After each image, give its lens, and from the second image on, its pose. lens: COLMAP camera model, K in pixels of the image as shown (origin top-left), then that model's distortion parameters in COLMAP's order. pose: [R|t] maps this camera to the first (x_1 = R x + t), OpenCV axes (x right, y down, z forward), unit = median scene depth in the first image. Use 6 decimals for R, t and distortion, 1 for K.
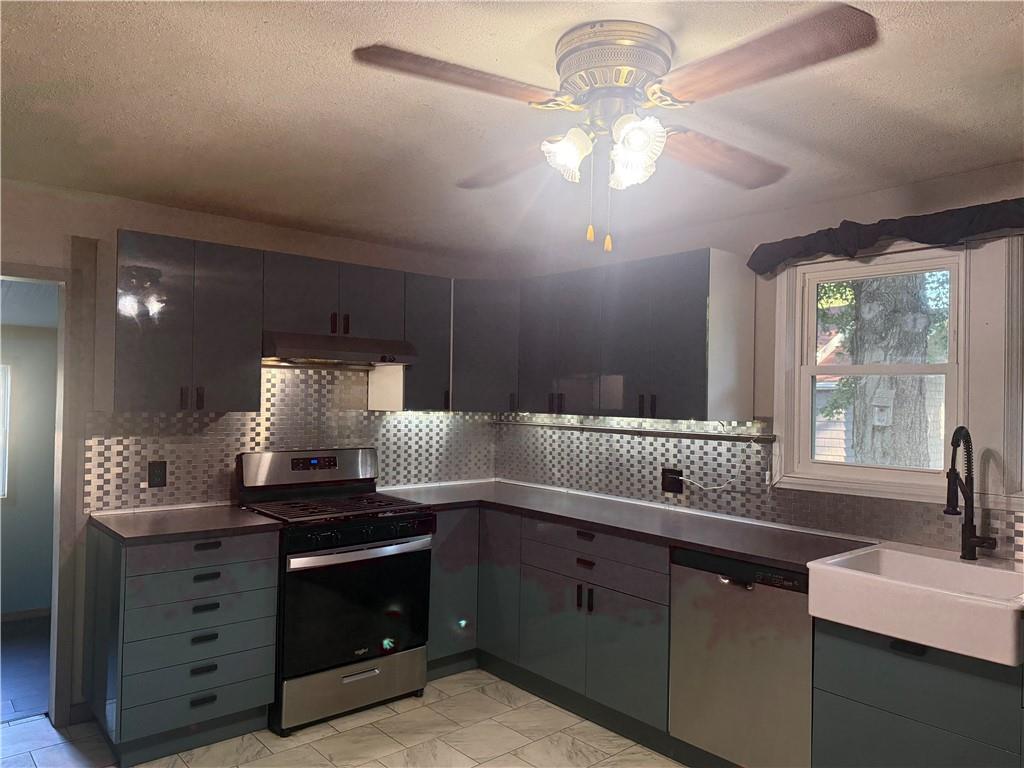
lens RADIAL K [[717.0, 0, 512.9], [0, 717.0, 385.7], [0, 0, 1]] dist [0.001375, 0.000158]
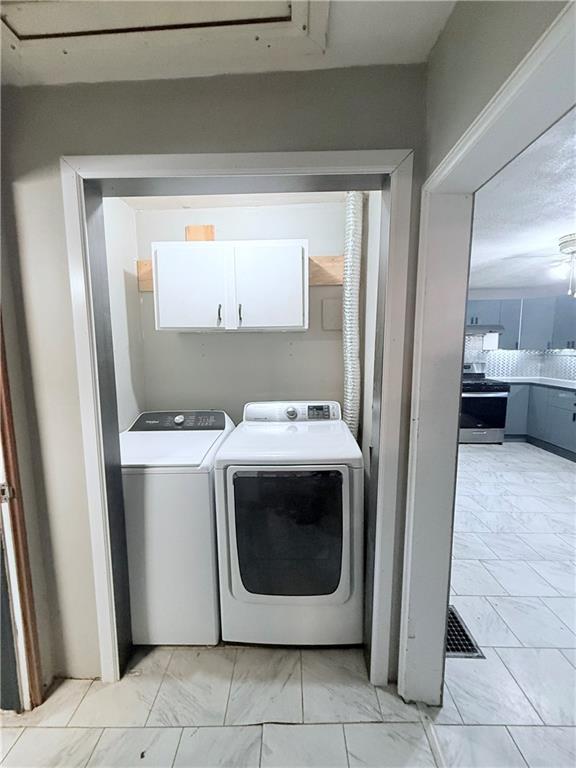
lens RADIAL K [[309.9, 0, 291.0], [0, 309.9, 380.5], [0, 0, 1]] dist [0.000696, -0.000325]
pose [[0.751408, 0.050751, -0.657884, 0.045477], [0.034484, 0.992655, 0.115962, -0.014535], [0.658936, -0.109822, 0.744138, -0.463393]]
